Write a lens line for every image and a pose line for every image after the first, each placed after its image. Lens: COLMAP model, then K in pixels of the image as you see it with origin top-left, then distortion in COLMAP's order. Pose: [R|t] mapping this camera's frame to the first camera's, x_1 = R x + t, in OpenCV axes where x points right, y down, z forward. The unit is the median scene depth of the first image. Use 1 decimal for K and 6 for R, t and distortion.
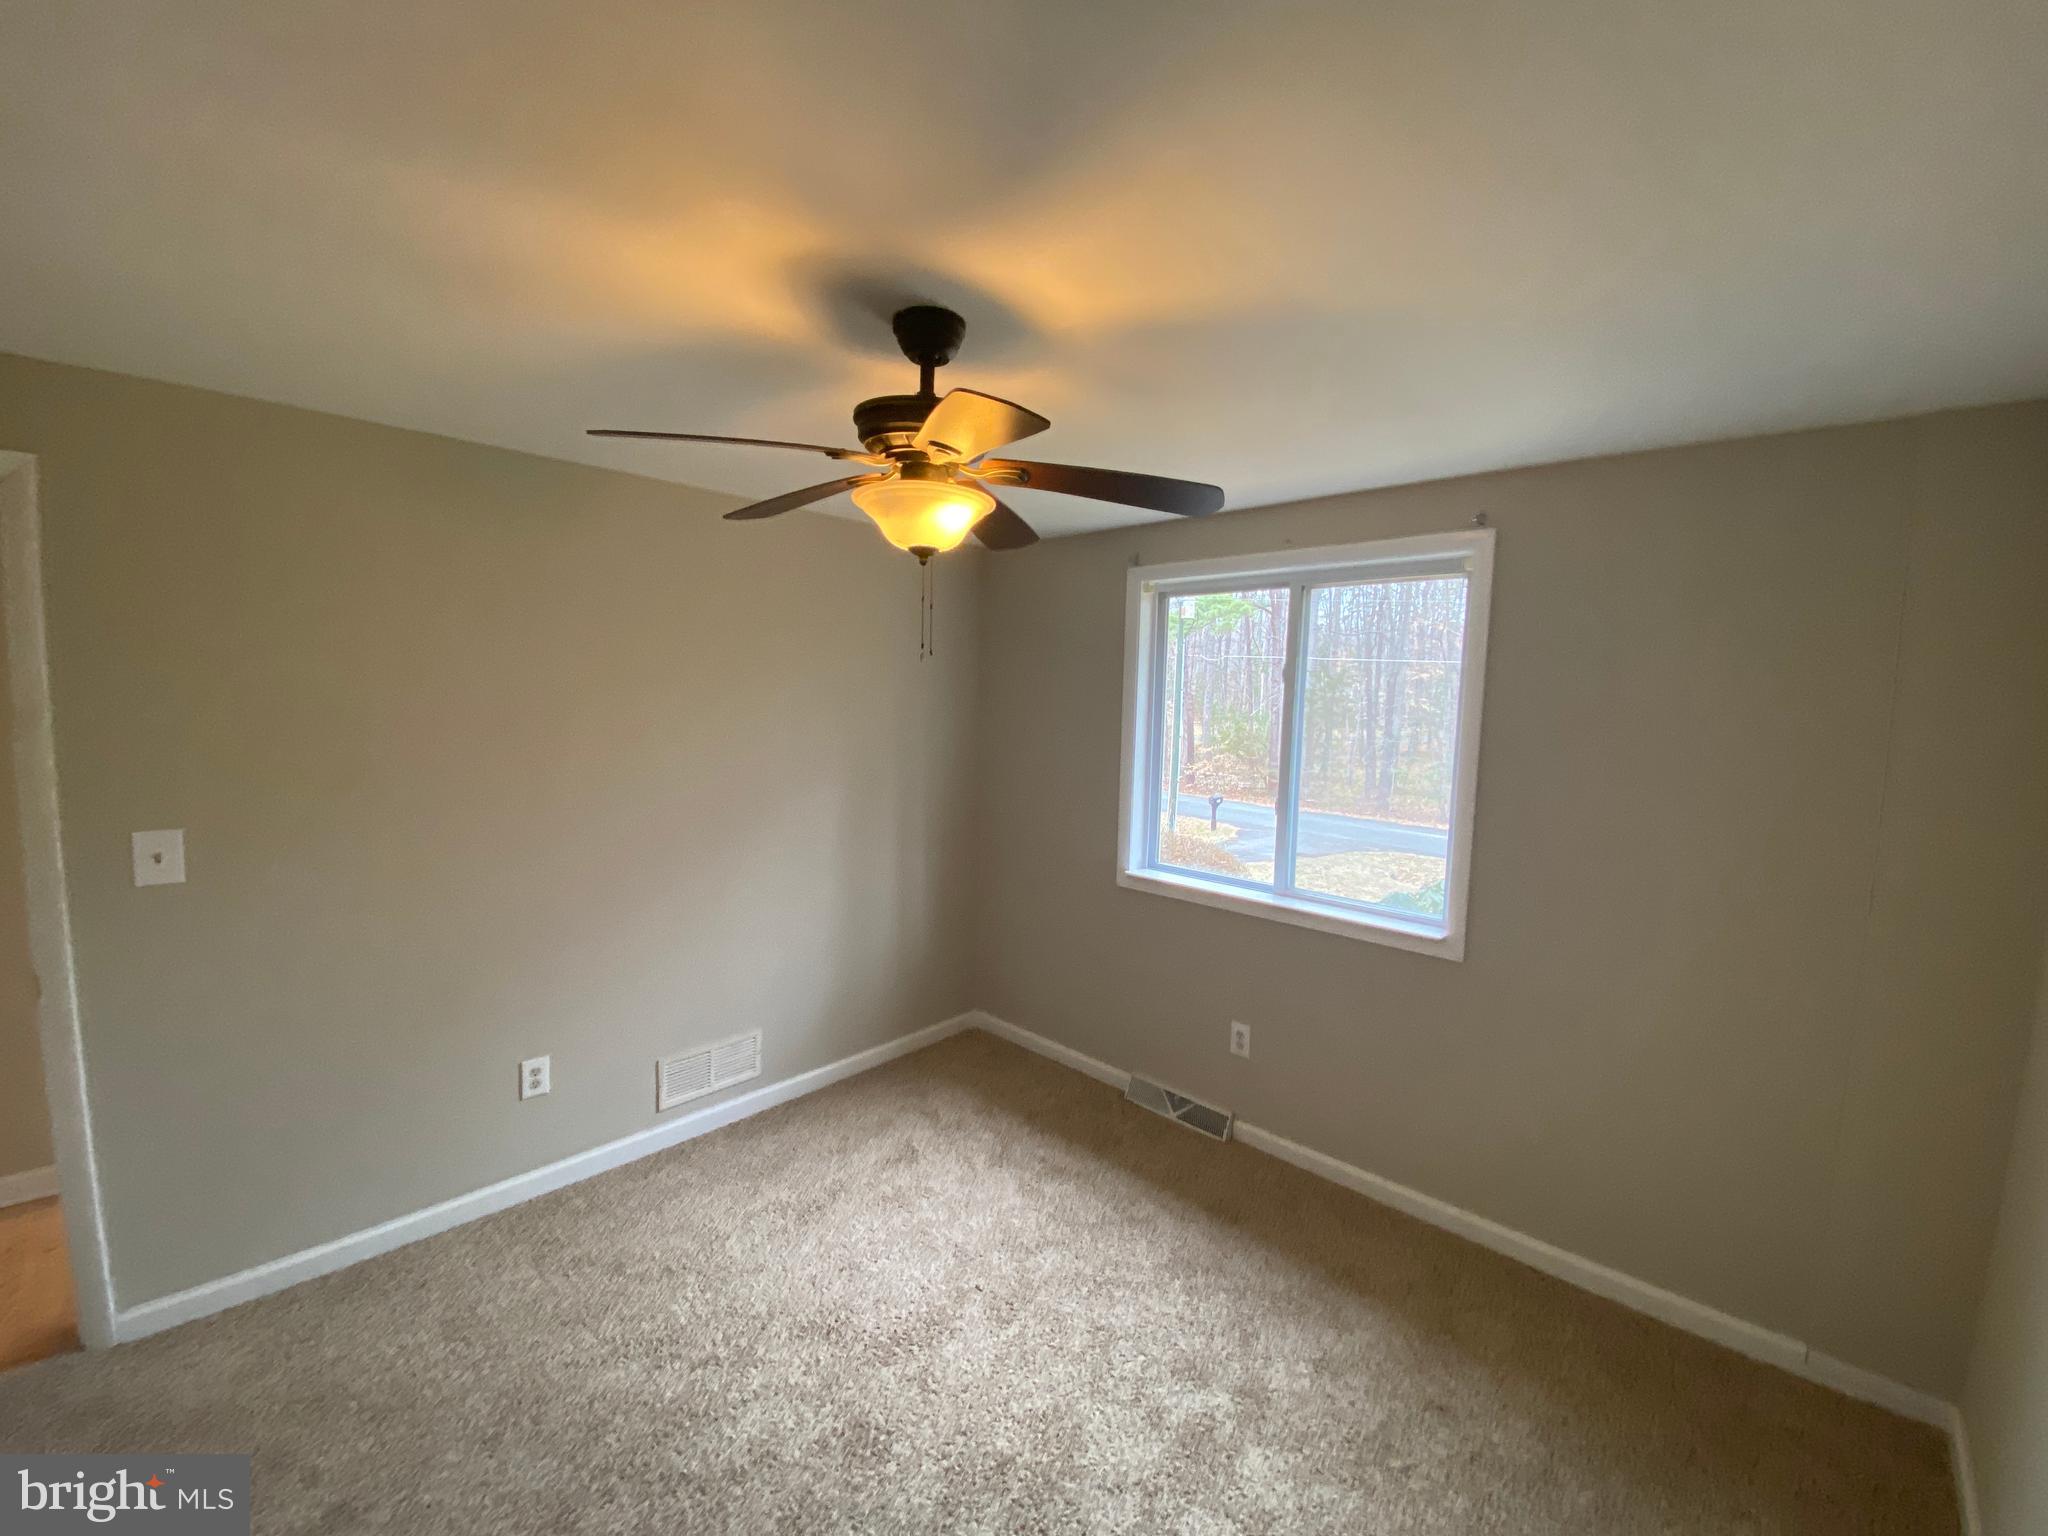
lens RADIAL K [[830.8, 0, 1023.3], [0, 830.8, 758.4], [0, 0, 1]] dist [-0.001630, -0.001933]
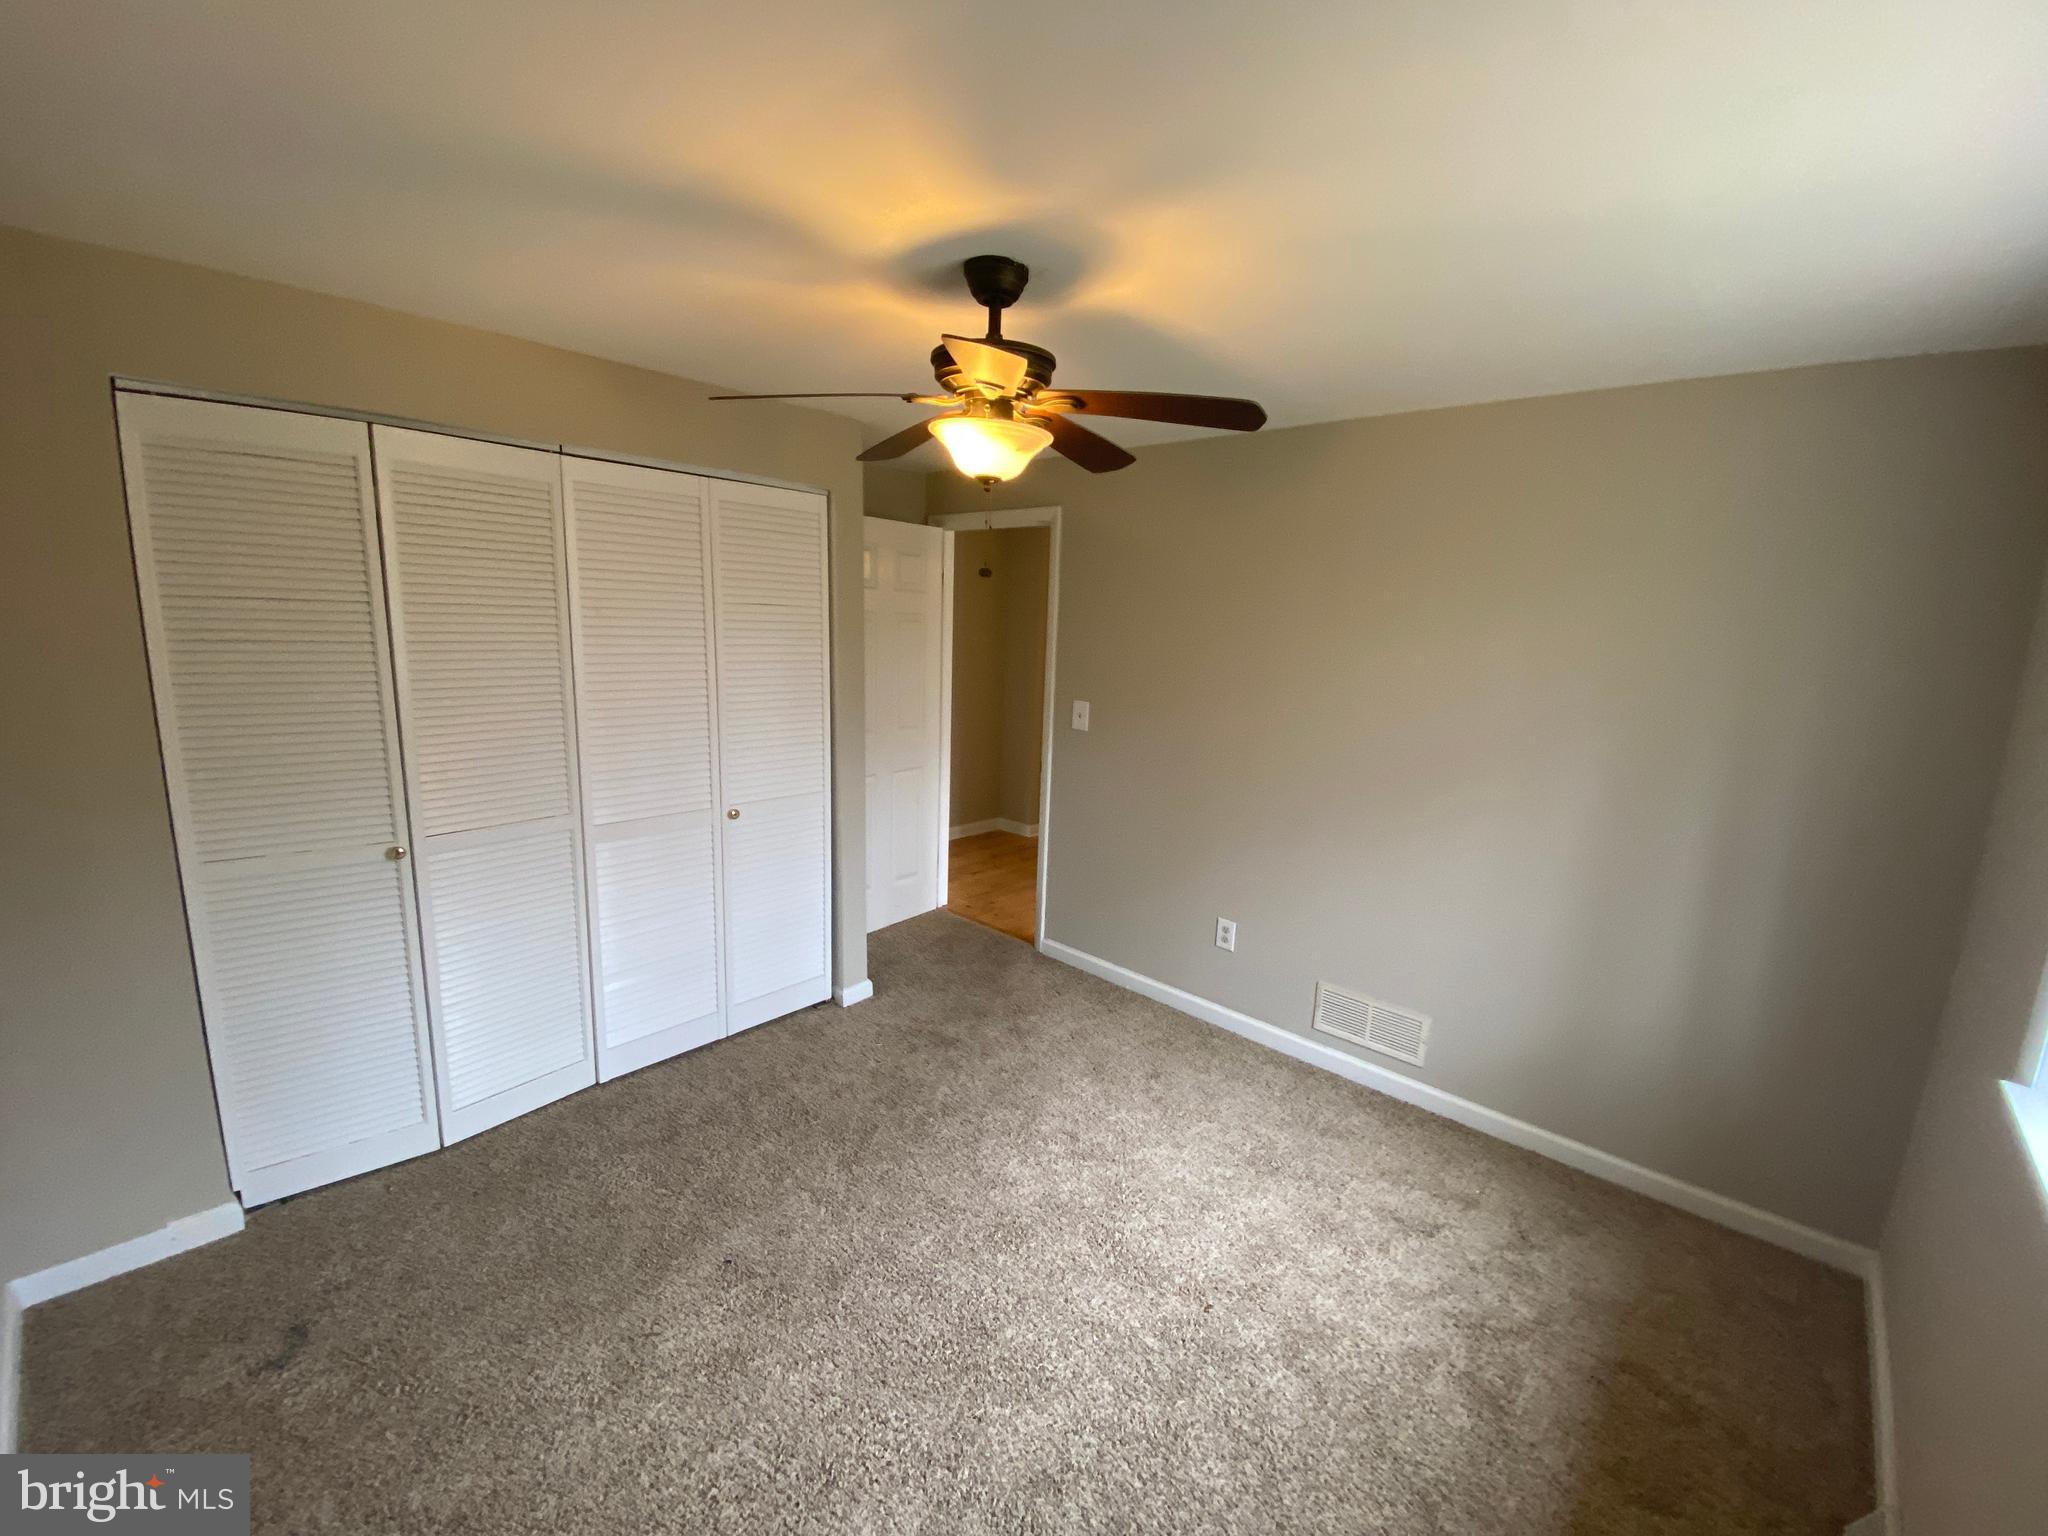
lens RADIAL K [[834.6, 0, 1019.2], [0, 834.6, 733.1], [0, 0, 1]] dist [-0.001487, -0.002481]
pose [[0.008176, 0.116123, -0.993201, 0.613703], [-0.115134, 0.986738, 0.114419, -0.029480], [0.993316, 0.113416, 0.021437, 0.592374]]
